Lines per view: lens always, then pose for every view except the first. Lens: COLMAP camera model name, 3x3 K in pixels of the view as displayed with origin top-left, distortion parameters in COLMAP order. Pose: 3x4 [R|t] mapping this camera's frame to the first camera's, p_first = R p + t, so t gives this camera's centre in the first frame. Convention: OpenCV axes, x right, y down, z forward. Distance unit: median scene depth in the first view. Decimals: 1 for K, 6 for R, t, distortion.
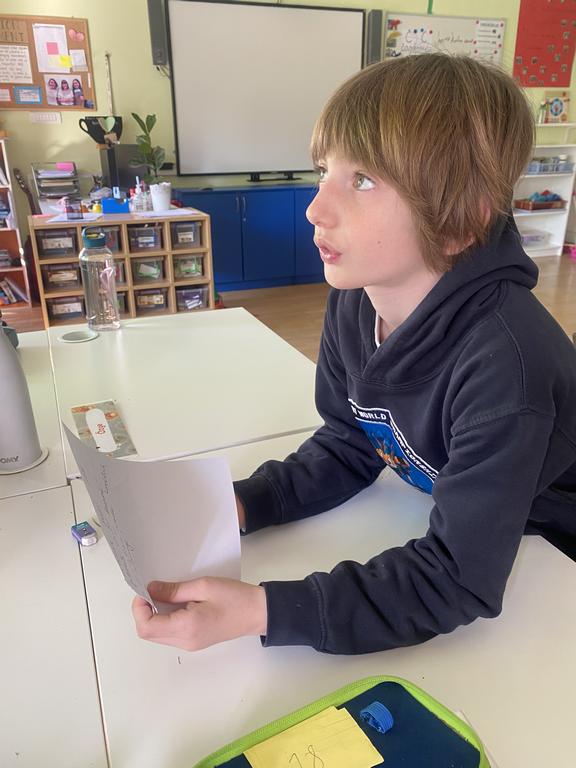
lens RADIAL K [[597.1, 0, 286.6], [0, 597.1, 382.3], [0, 0, 1]] dist [0.002692, -0.004403]
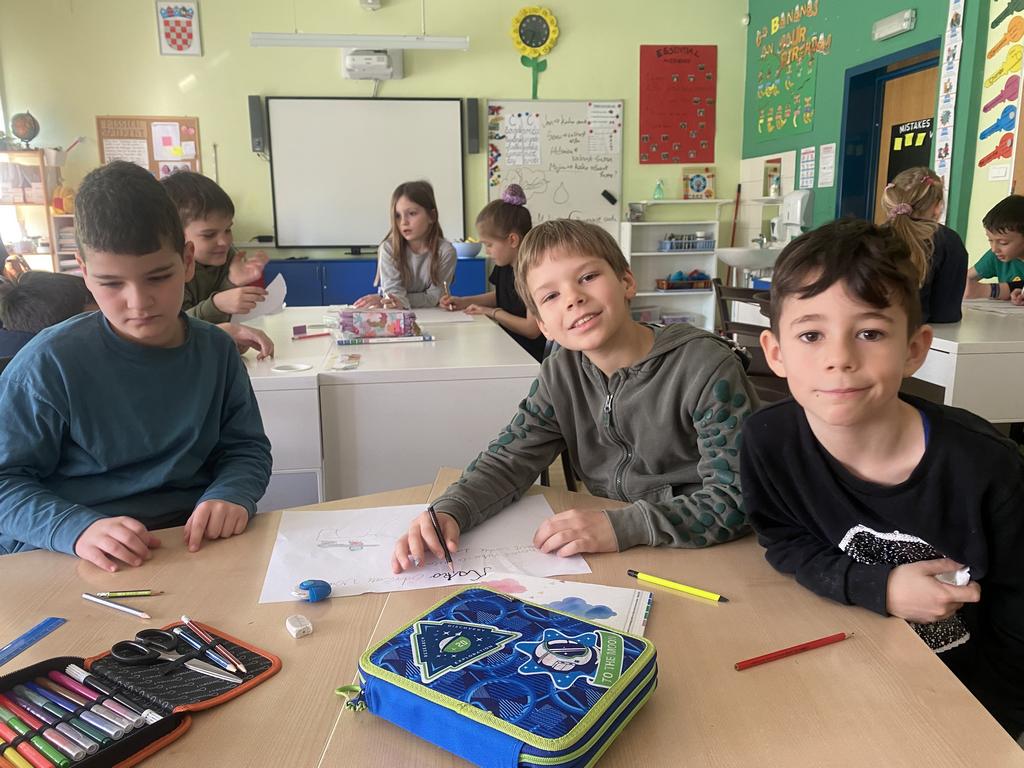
lens RADIAL K [[796.1, 0, 513.1], [0, 796.1, 385.7], [0, 0, 1]] dist [0.002692, -0.004403]
pose [[0.973556, 0.044190, -0.224133, 0.529684], [-0.086085, 0.979753, -0.180759, 0.109771], [0.211607, 0.195273, 0.957649, -0.211019]]
